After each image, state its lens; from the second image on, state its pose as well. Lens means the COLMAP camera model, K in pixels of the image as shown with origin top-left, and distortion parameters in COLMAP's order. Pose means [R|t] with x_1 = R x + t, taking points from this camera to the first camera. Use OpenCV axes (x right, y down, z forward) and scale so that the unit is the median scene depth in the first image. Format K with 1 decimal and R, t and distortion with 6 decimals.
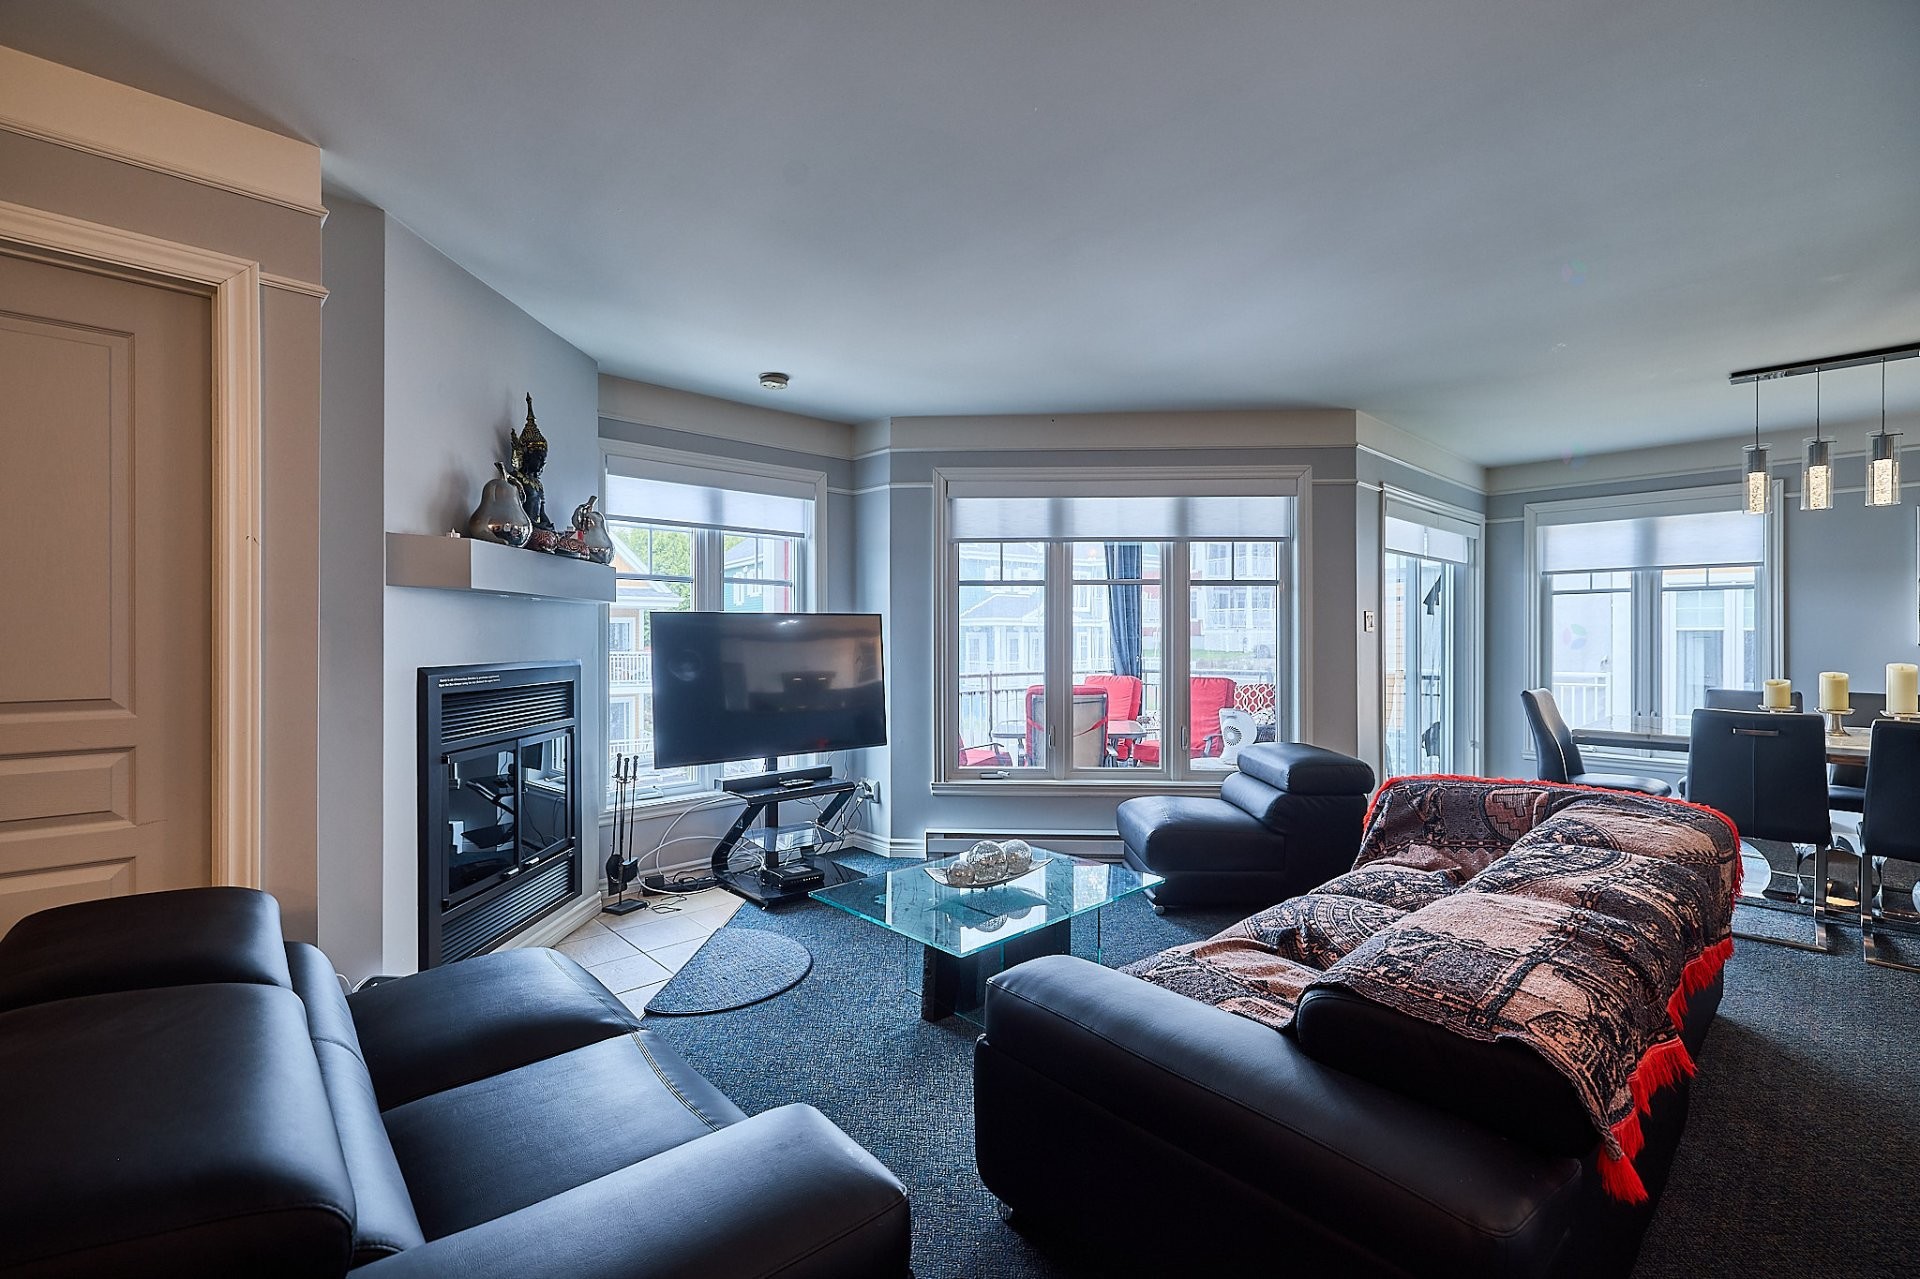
lens RADIAL K [[833.5, 0, 966.4], [0, 833.5, 634.5], [0, 0, 1]] dist [0.000647, -0.000124]
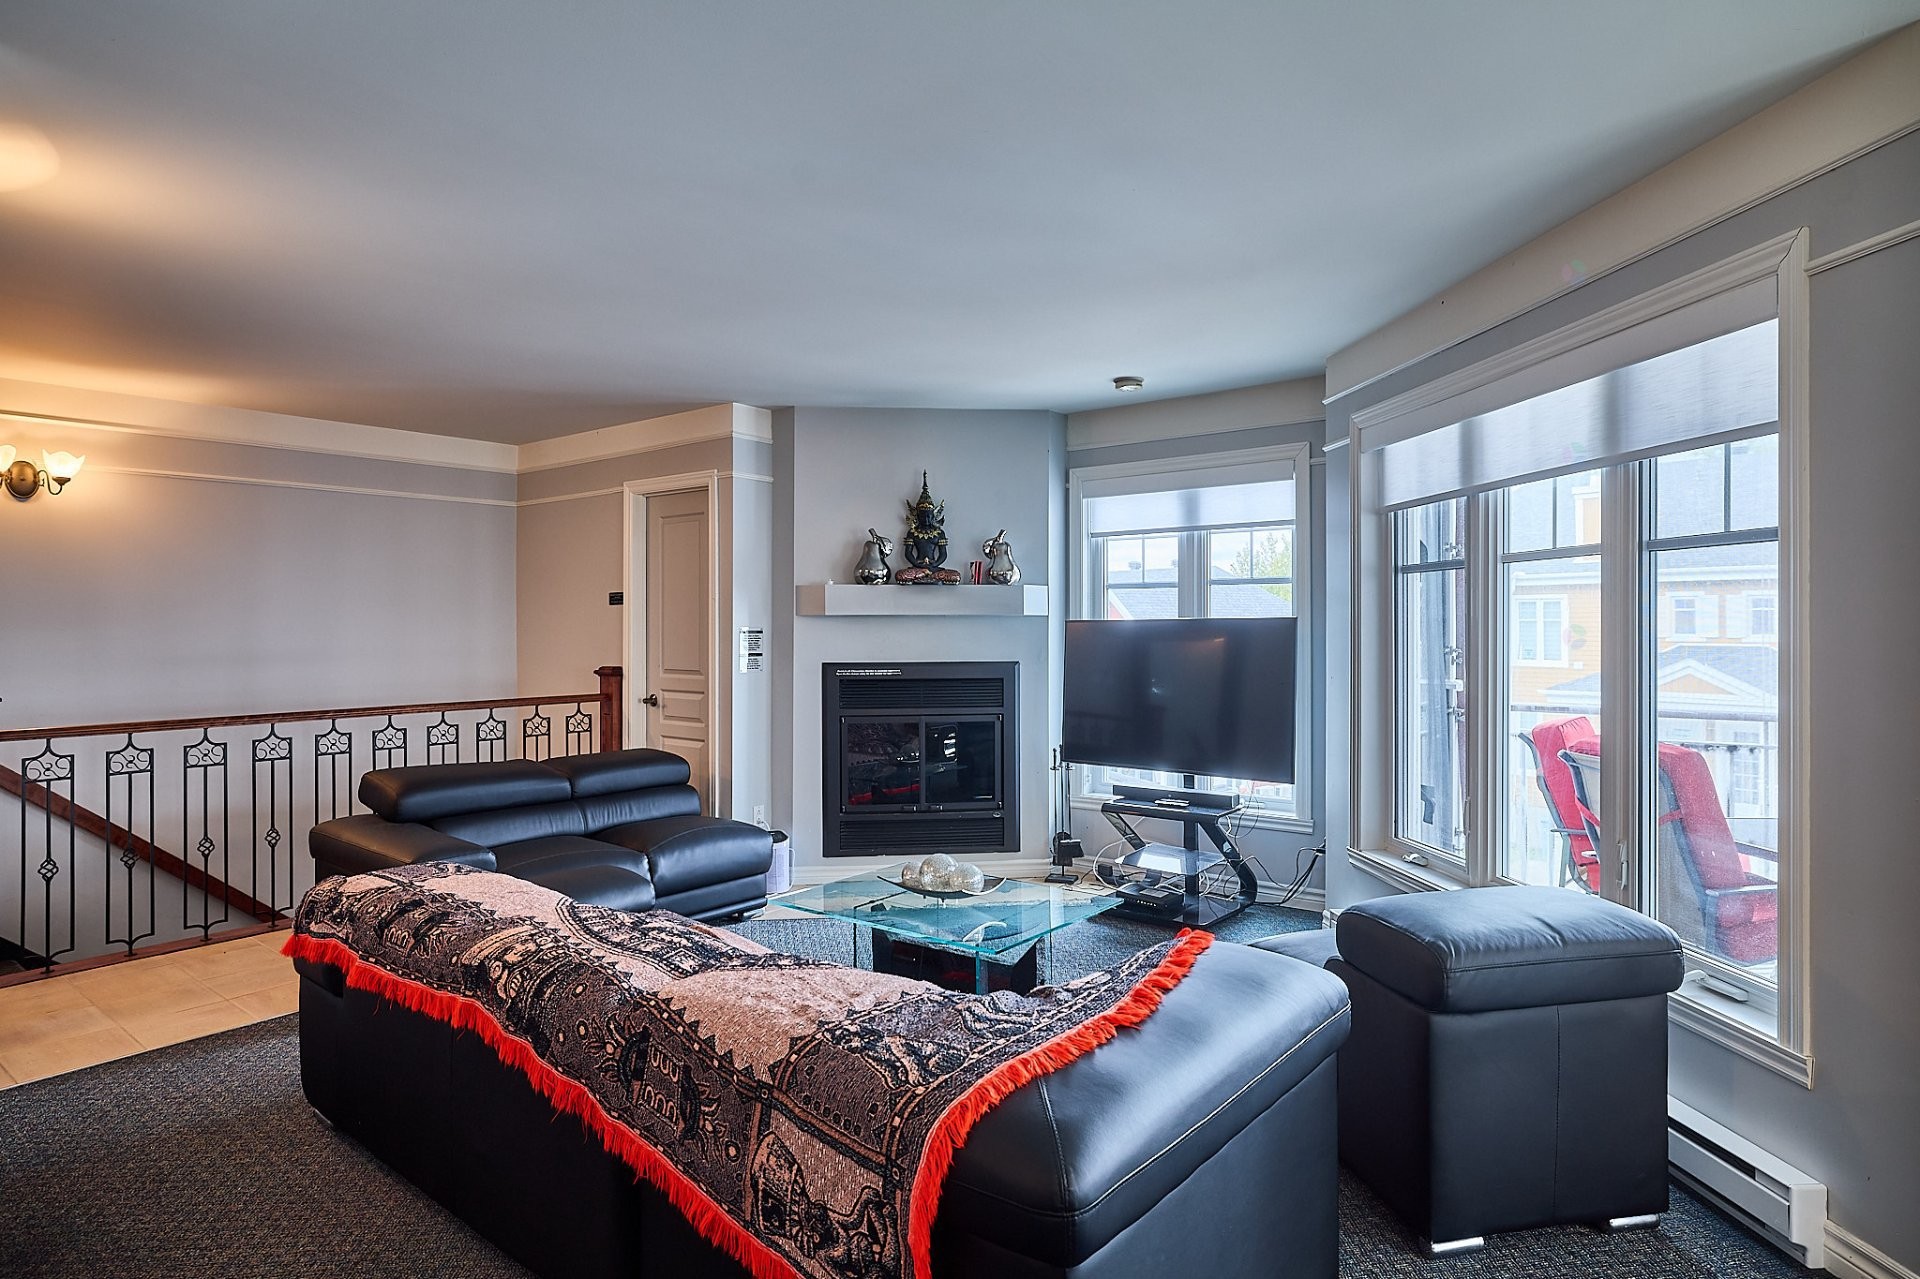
lens RADIAL K [[1086.8, 0, 960.0], [0, 1086.8, 639.5], [0, 0, 1]] dist [0.000654, -0.000118]
pose [[0.147529, 0.010020, -0.989007, 0.957350], [0.005723, 0.999923, 0.010984, -0.017991], [0.989041, -0.007281, 0.147461, 0.586678]]
